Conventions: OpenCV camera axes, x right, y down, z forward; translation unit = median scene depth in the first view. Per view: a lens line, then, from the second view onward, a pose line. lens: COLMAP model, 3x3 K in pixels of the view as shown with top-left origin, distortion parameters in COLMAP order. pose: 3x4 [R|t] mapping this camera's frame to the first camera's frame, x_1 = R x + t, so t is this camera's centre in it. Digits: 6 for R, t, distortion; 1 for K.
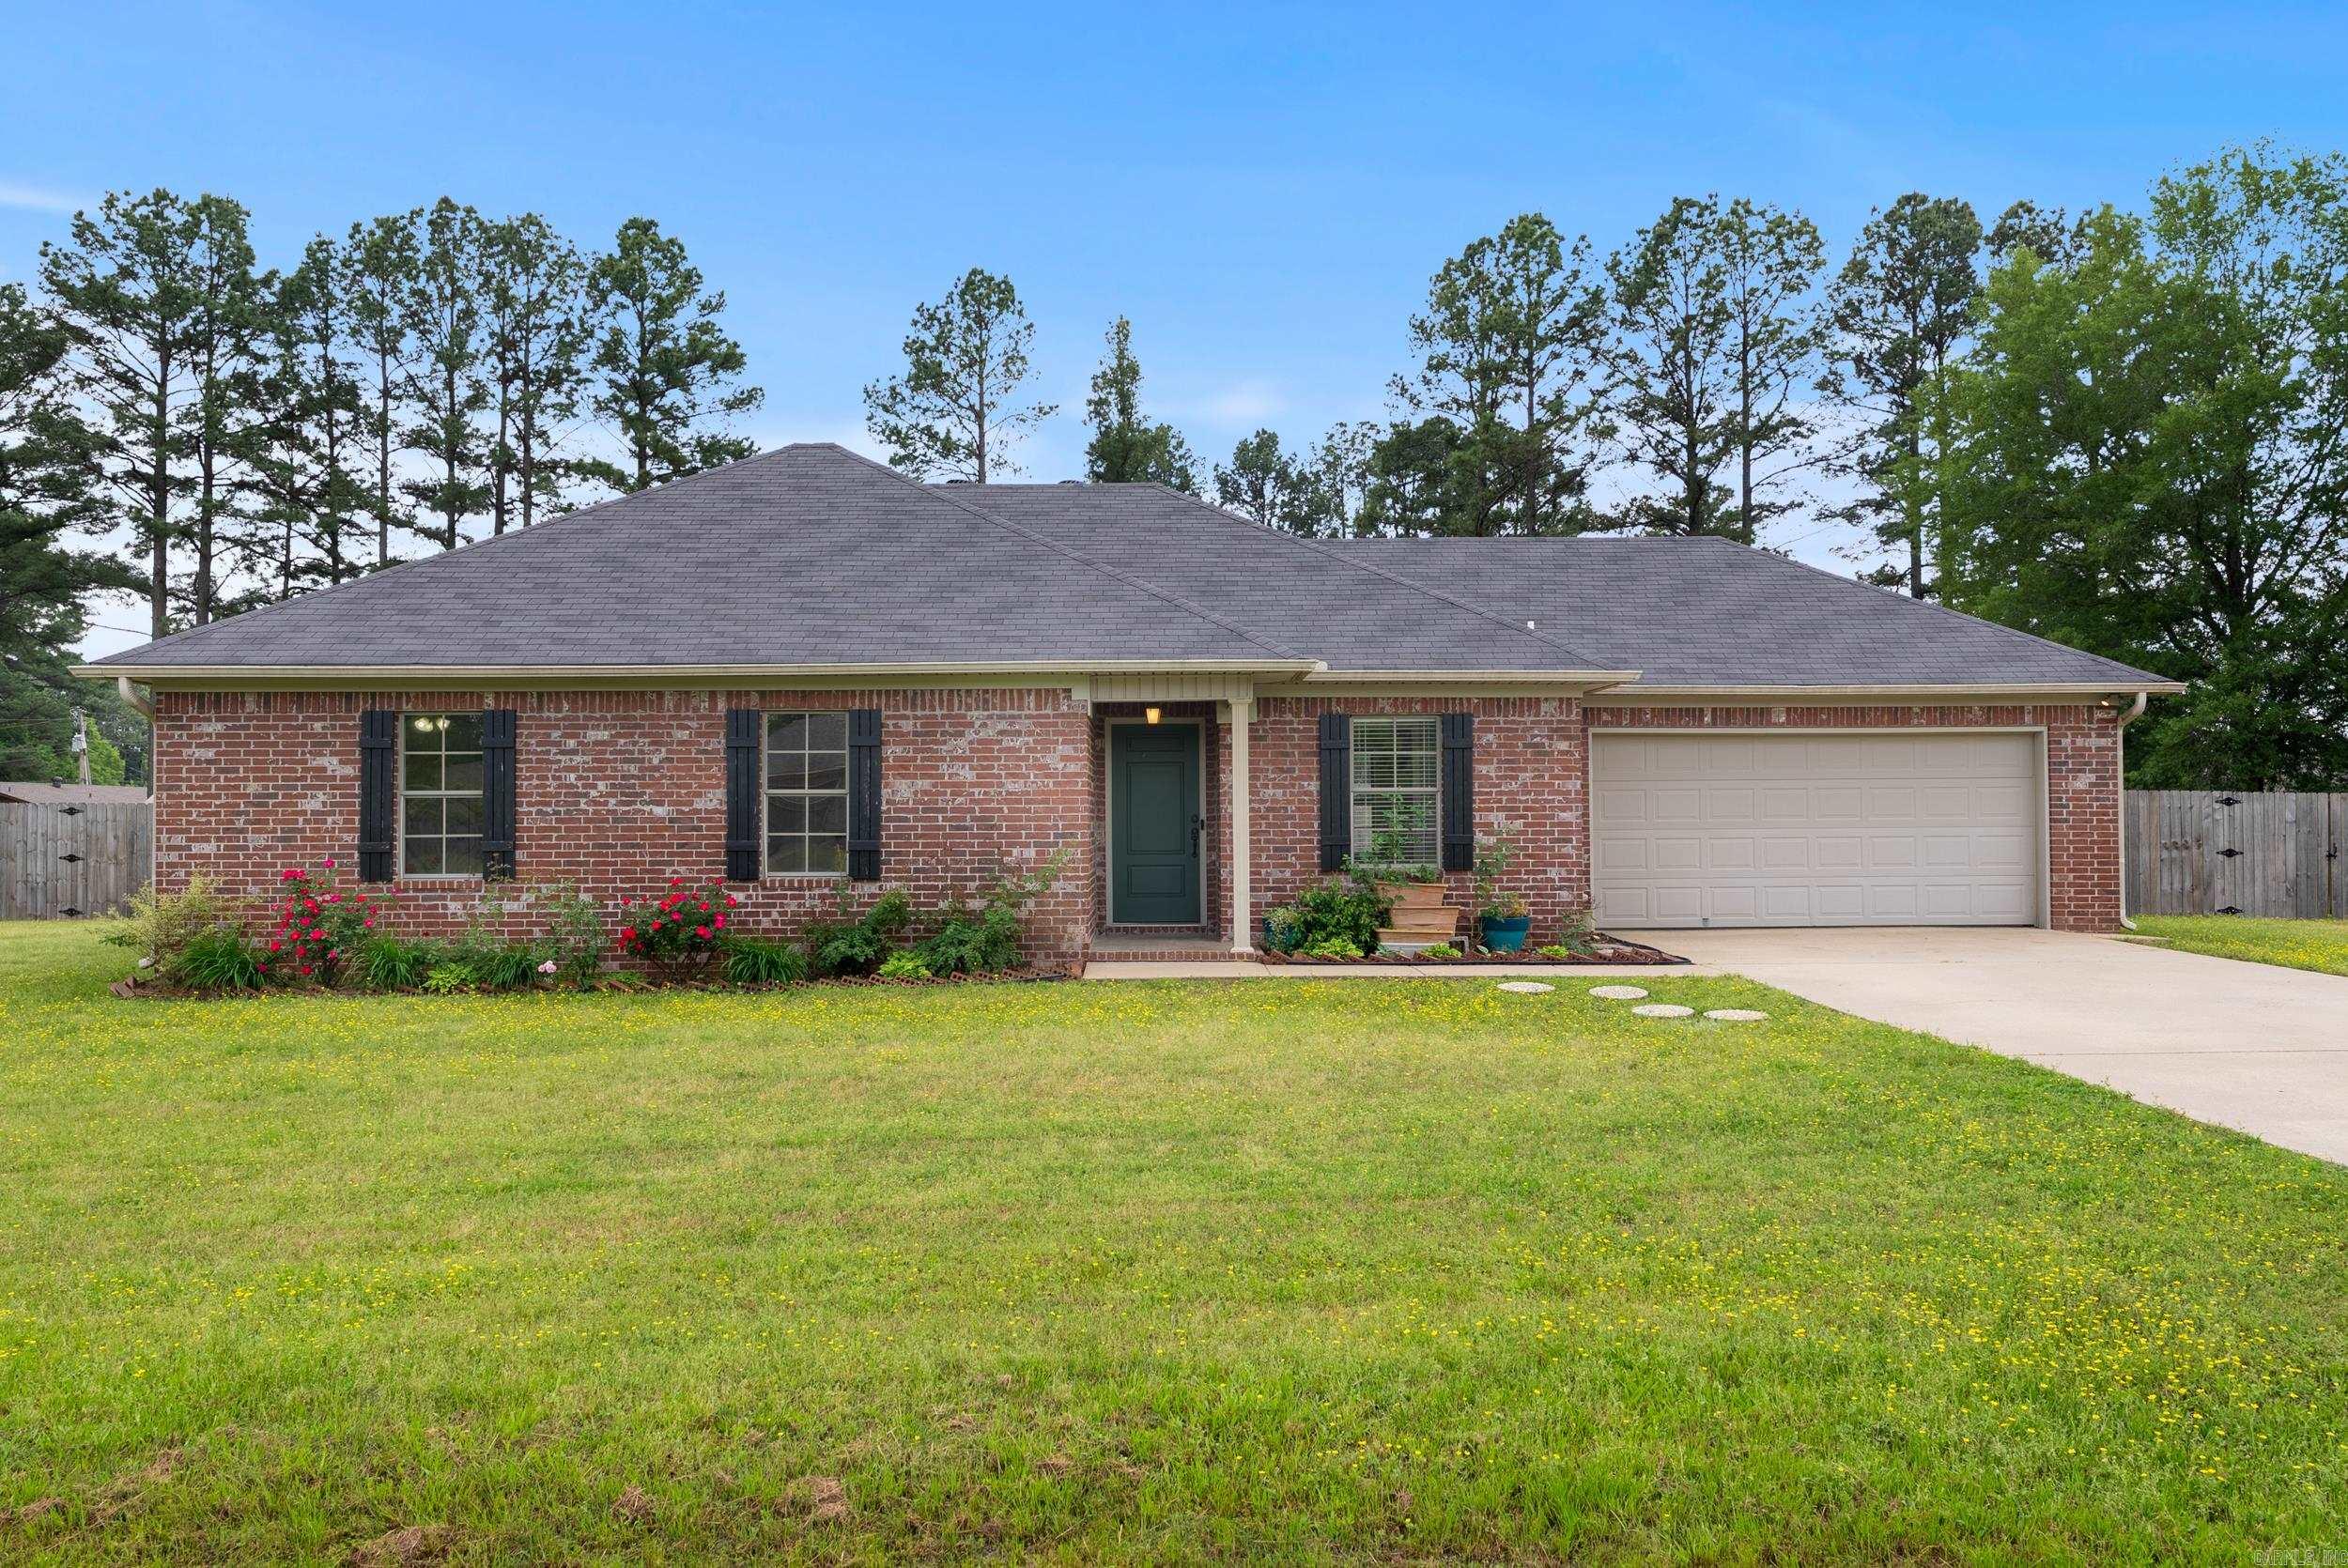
lens RADIAL K [[1759.9, 0, 1174.0], [0, 1759.9, 788.5], [0, 0, 1]] dist [-0.001376, -0.000277]
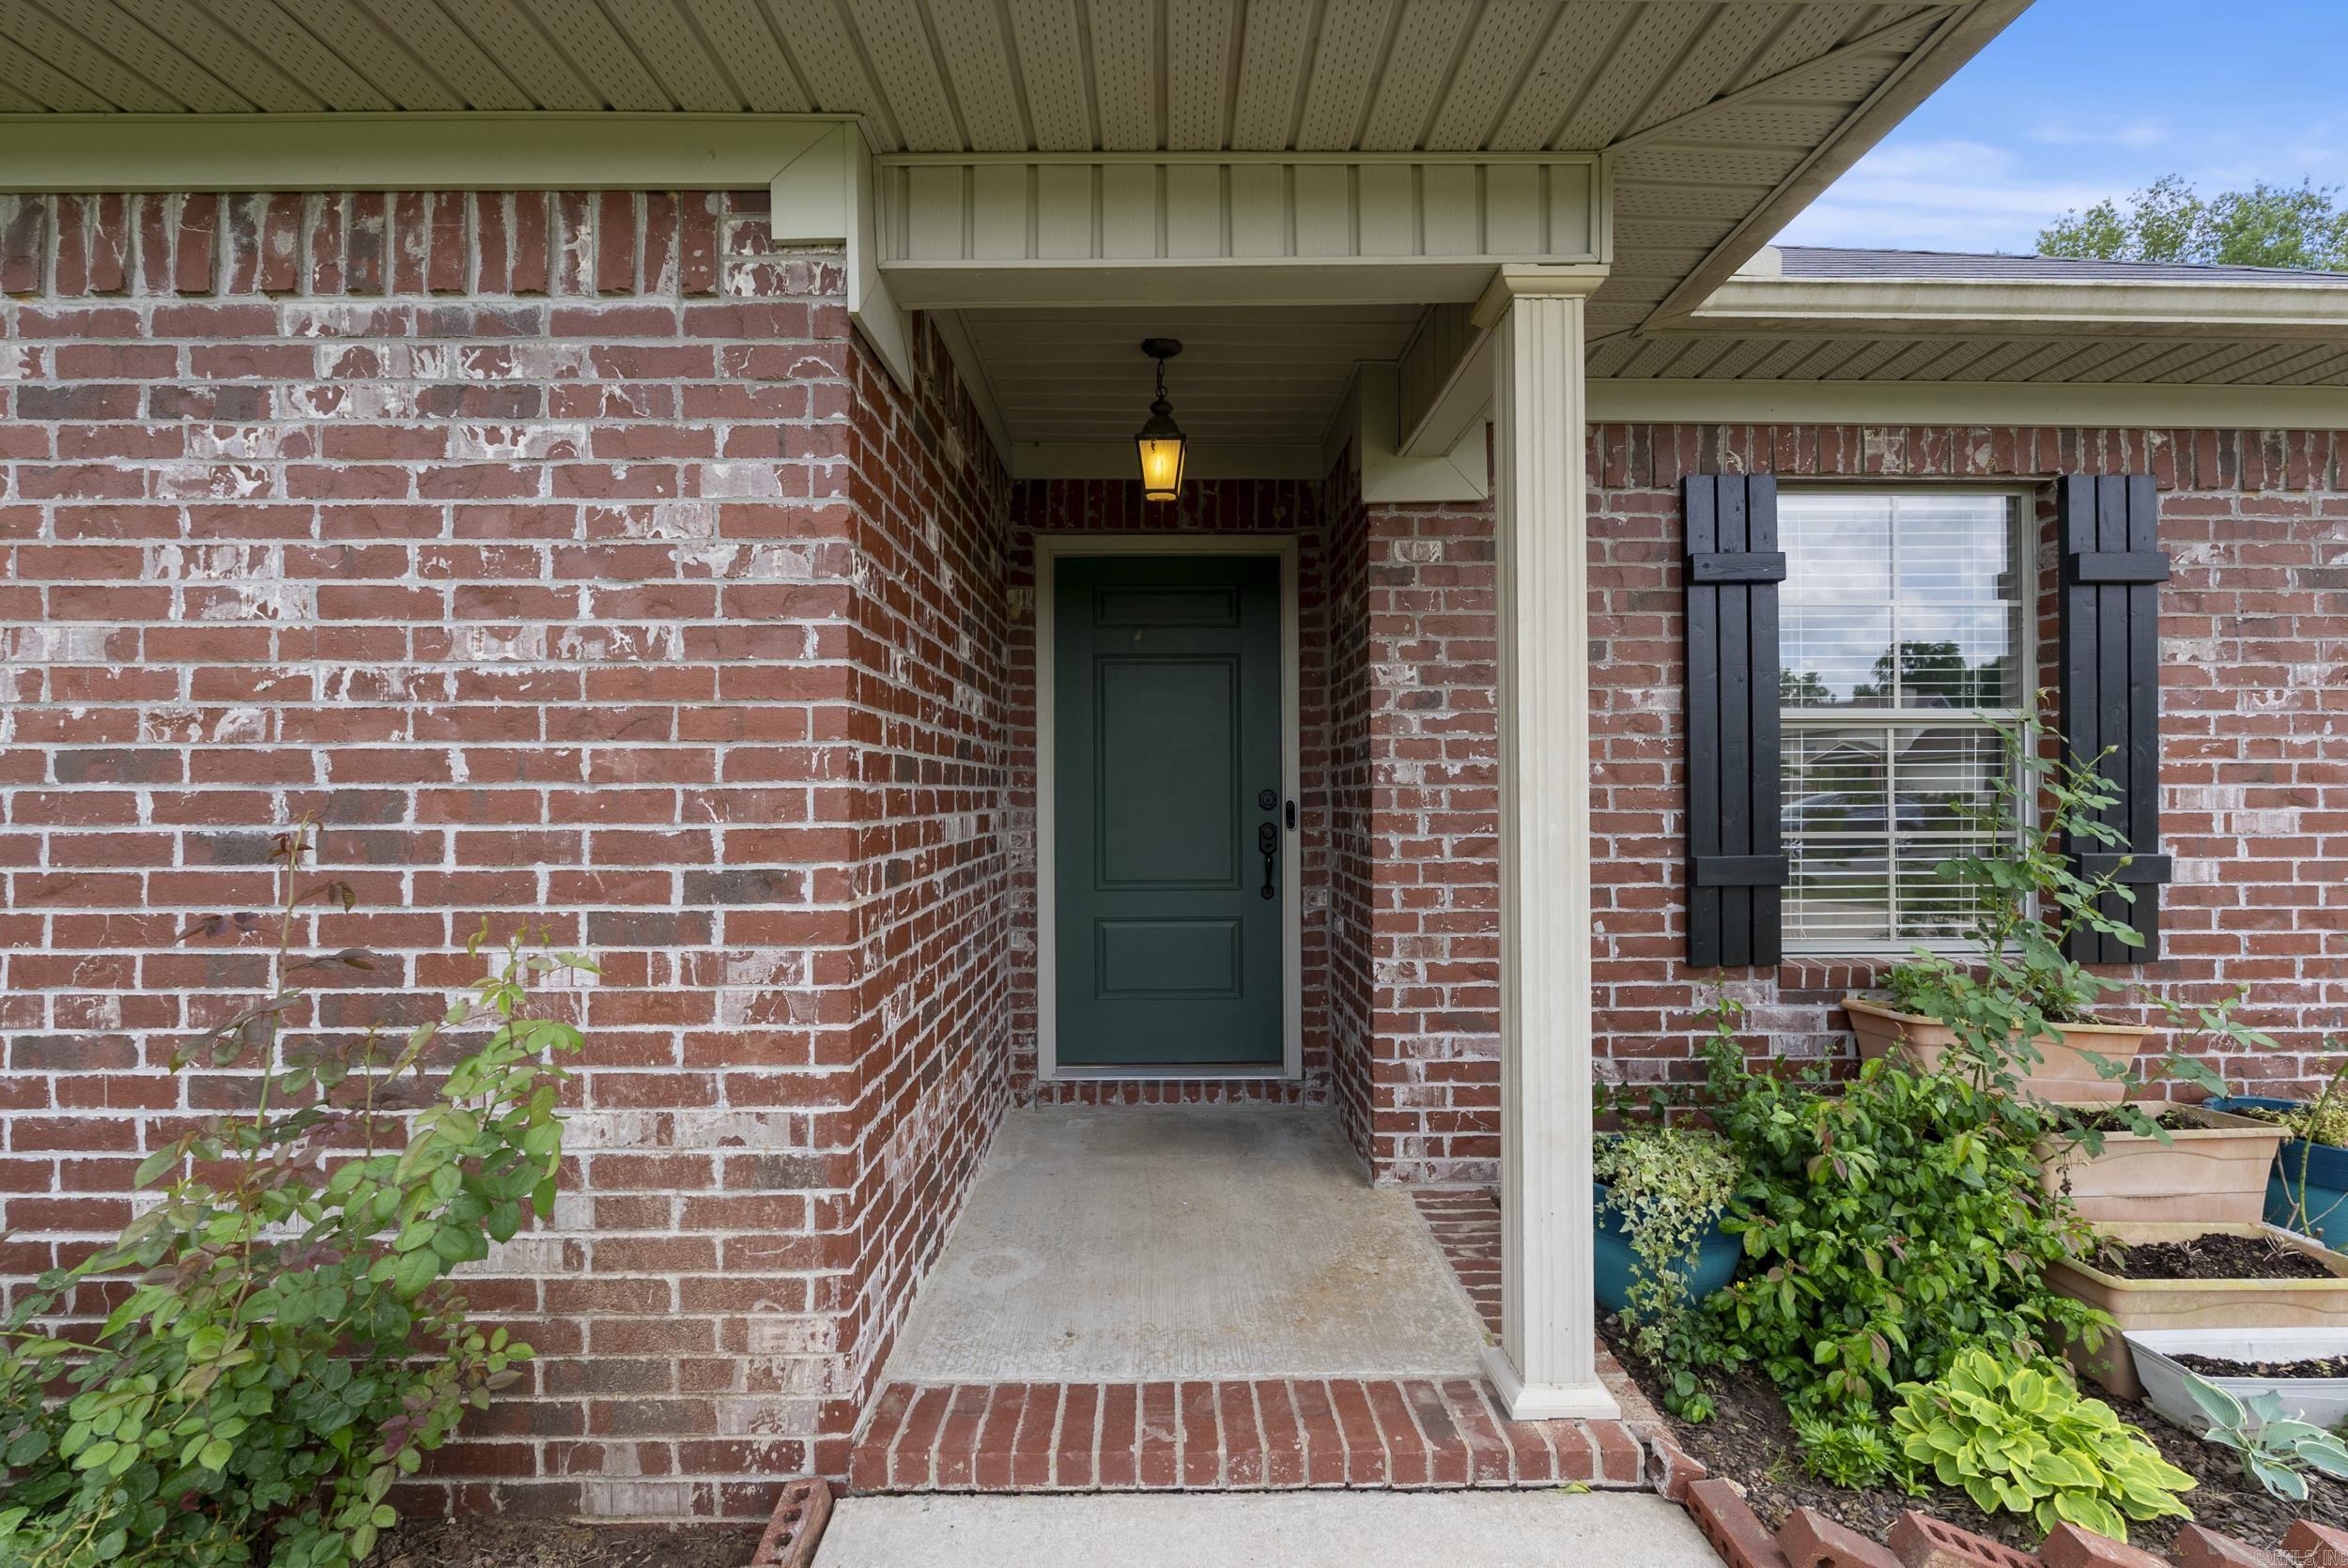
lens RADIAL K [[1039.1, 0, 1176.0], [0, 1039.1, 789.0], [0, 0, 1]] dist [-0.007294, 0.001150]
pose [[0.999997, 0.002062, -0.001130, -0.009684], [-0.002046, 0.999894, 0.014400, 0.013150], [0.001160, -0.014397, 0.999896, 0.875443]]
